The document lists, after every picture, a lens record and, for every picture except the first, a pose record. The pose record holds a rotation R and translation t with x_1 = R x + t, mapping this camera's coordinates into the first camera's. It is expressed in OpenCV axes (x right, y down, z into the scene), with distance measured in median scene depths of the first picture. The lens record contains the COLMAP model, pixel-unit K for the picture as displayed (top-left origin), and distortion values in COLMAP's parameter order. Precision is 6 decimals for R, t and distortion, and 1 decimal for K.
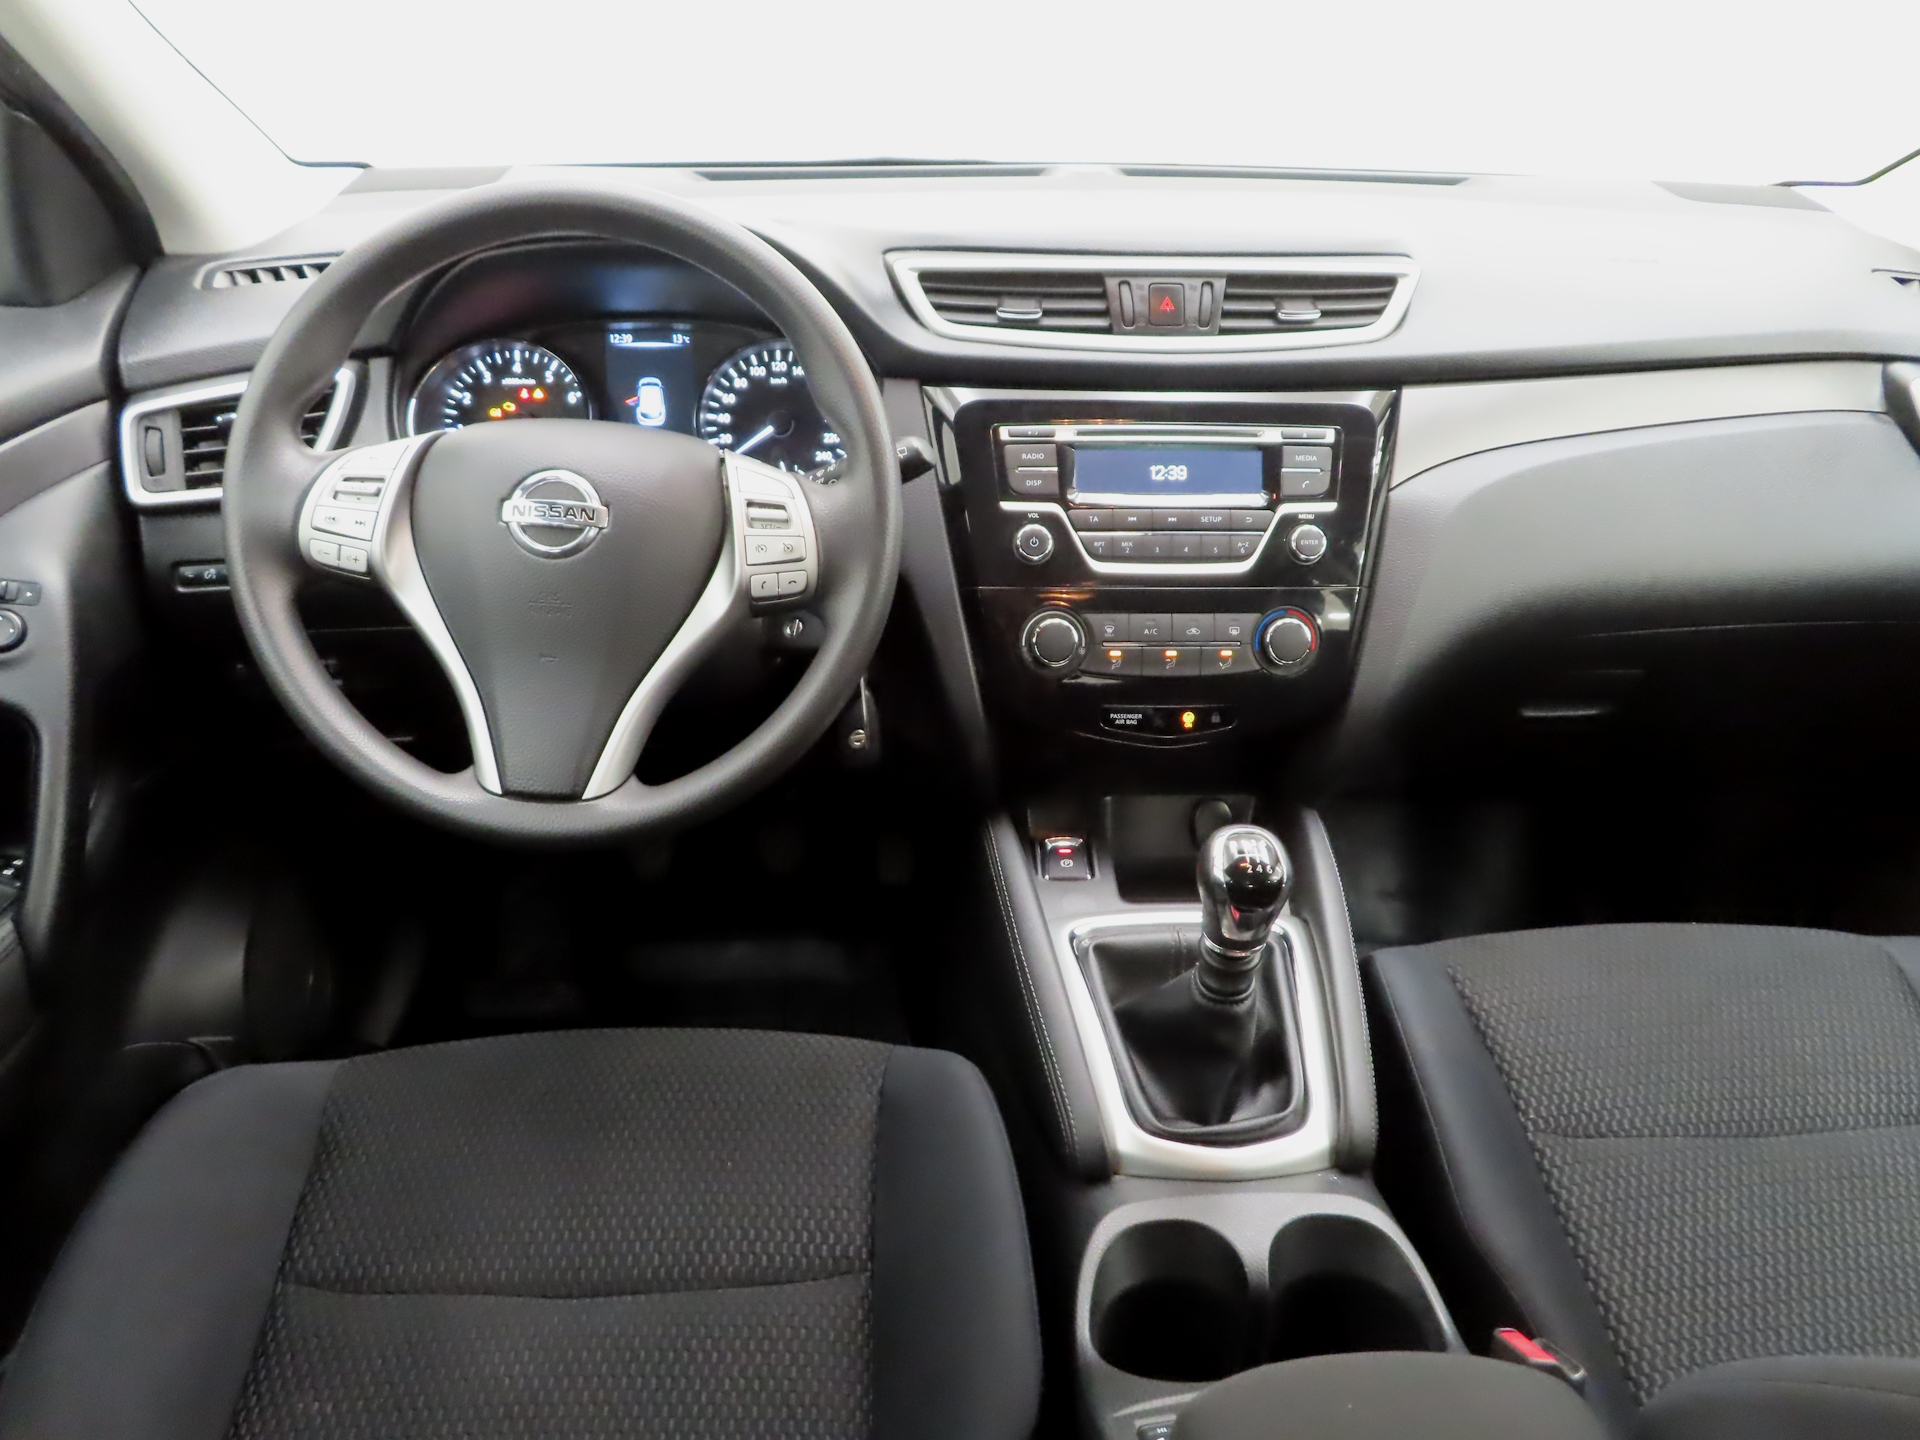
lens RADIAL K [[1354.3, 0, 960.0], [0, 1354.3, 720.0], [0, 0, 1]] dist [-0.016506, 0.007187]
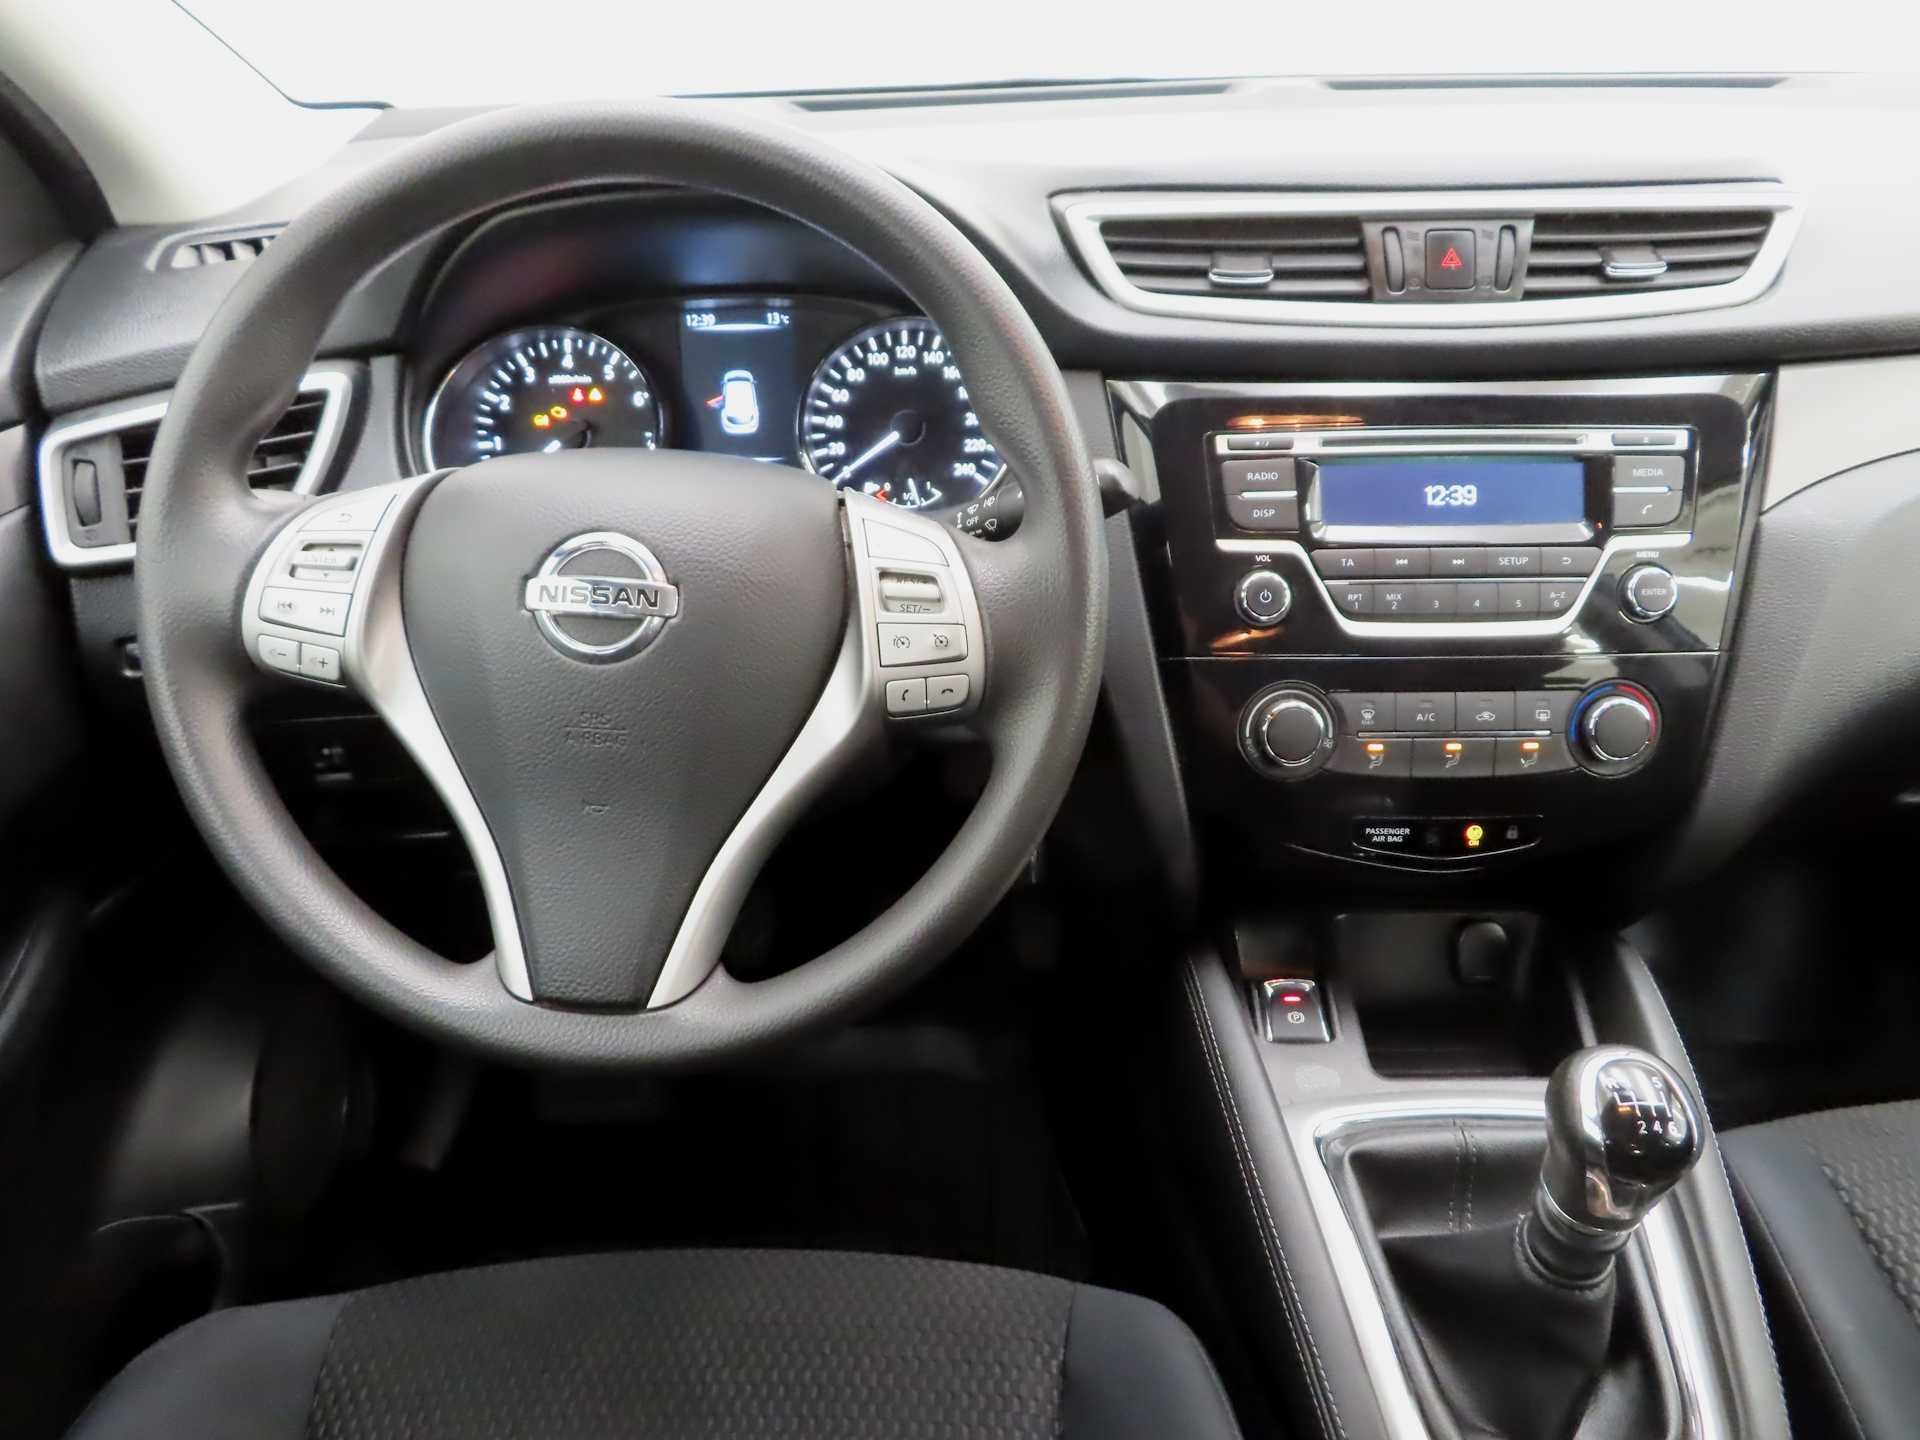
lens RADIAL K [[1354.3, 0, 960.0], [0, 1354.3, 720.0], [0, 0, 1]] dist [-0.016506, 0.007187]
pose [[0.997692, -0.002740, -0.067852, -0.058105], [0.005129, 0.999372, 0.035051, -0.090120], [0.067713, -0.035318, 0.997080, 0.262512]]
